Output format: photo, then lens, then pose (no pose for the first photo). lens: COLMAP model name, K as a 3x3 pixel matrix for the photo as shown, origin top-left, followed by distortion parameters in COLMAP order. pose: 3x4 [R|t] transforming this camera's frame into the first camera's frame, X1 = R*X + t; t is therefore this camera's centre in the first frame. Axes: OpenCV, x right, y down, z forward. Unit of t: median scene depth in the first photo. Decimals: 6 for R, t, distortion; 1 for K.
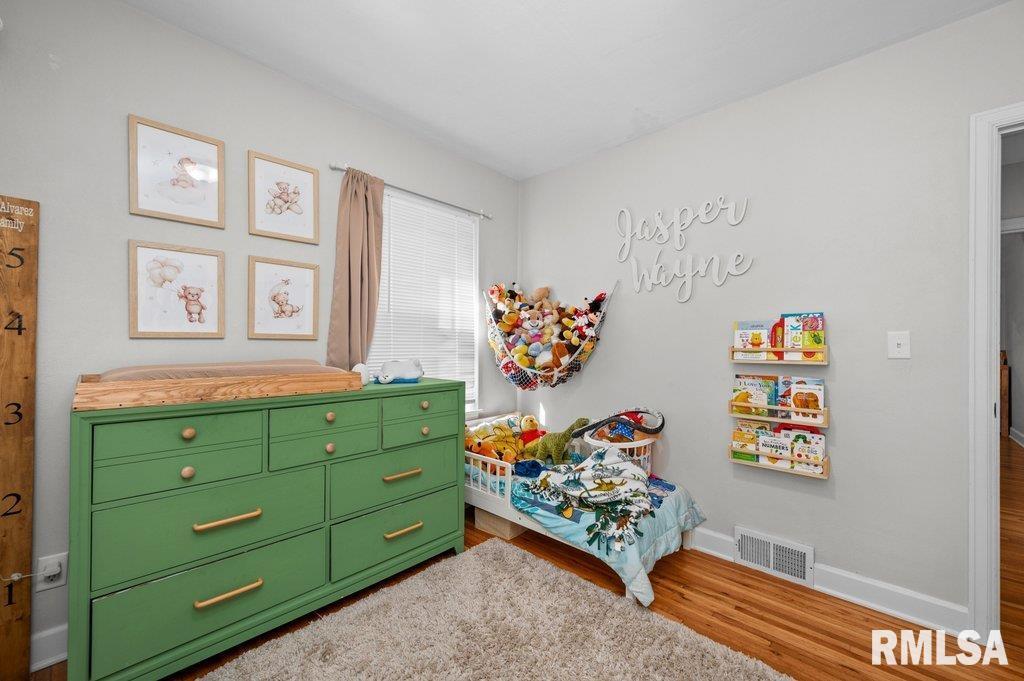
lens RADIAL K [[410.4, 0, 521.9], [0, 410.4, 343.9], [0, 0, 1]] dist [0.000003, -0.000009]
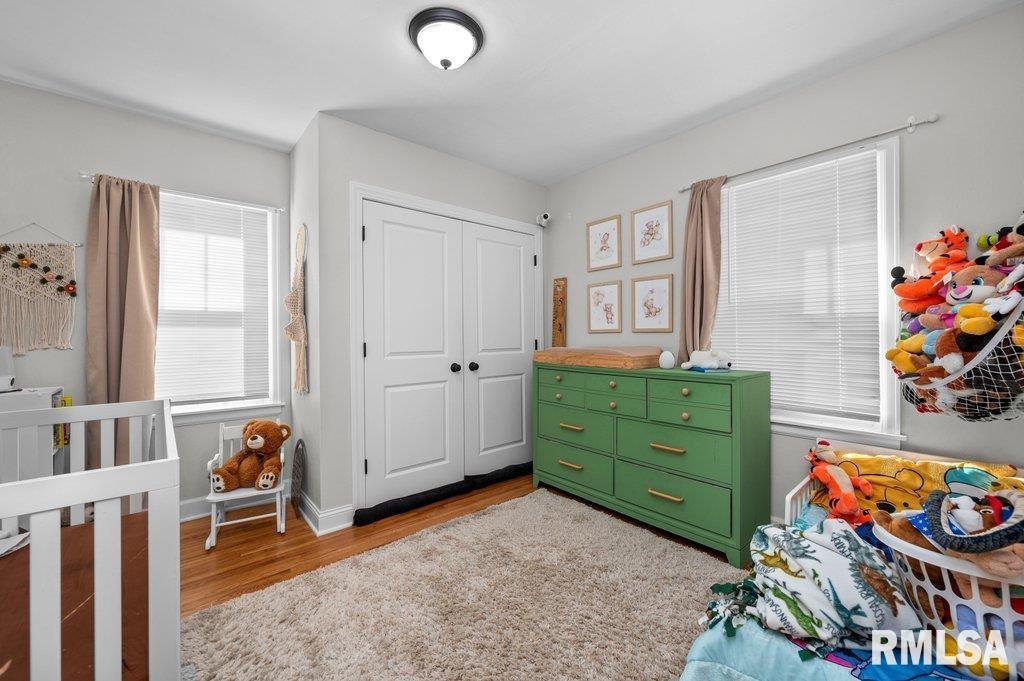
lens RADIAL K [[410.4, 0, 521.9], [0, 410.4, 343.9], [0, 0, 1]] dist [0.000003, -0.000009]
pose [[-0.114175, 0.014528, -0.993354, 0.891977], [0.005802, 0.999886, 0.013956, 0.007484], [0.993444, -0.004170, -0.114247, 0.724847]]
